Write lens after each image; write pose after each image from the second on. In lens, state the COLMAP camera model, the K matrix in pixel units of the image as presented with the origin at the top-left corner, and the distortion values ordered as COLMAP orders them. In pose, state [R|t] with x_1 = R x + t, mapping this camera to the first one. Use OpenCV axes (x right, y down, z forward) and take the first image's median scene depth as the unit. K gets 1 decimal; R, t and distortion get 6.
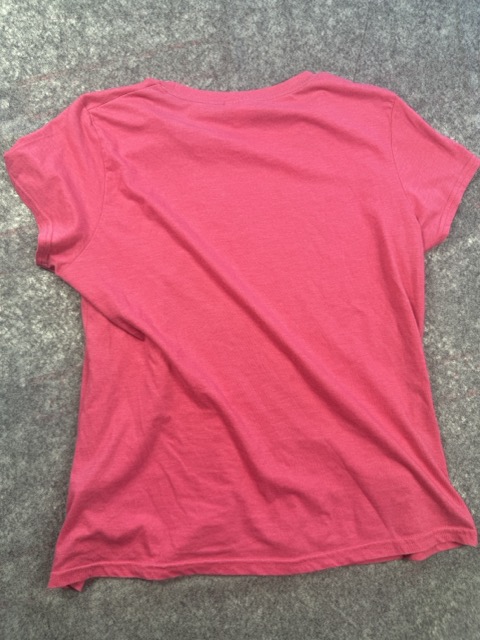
lens RADIAL K [[438.0, 0, 245.5], [0, 438.0, 320.0], [0, 0, 1]] dist [-0.061218, 0.007828]
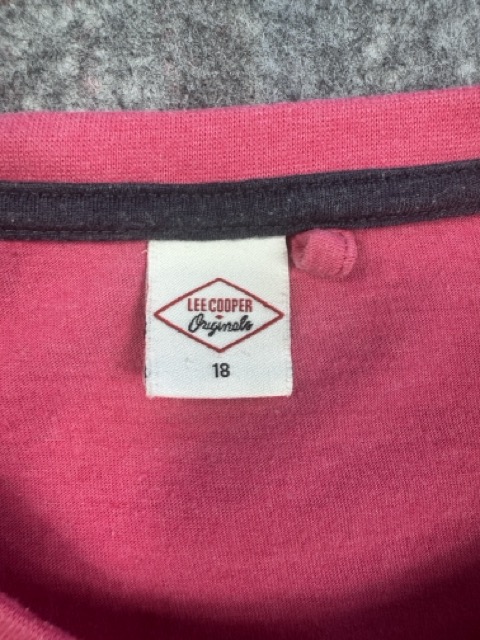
lens RADIAL K [[438.0, 0, 238.4], [0, 438.0, 320.7], [0, 0, 1]] dist [-0.061218, 0.007828]
pose [[0.999975, -0.007086, 0.000240, -0.035836], [0.007081, 0.999839, 0.016484, -0.542868], [-0.000357, -0.016482, 0.999864, 0.859219]]
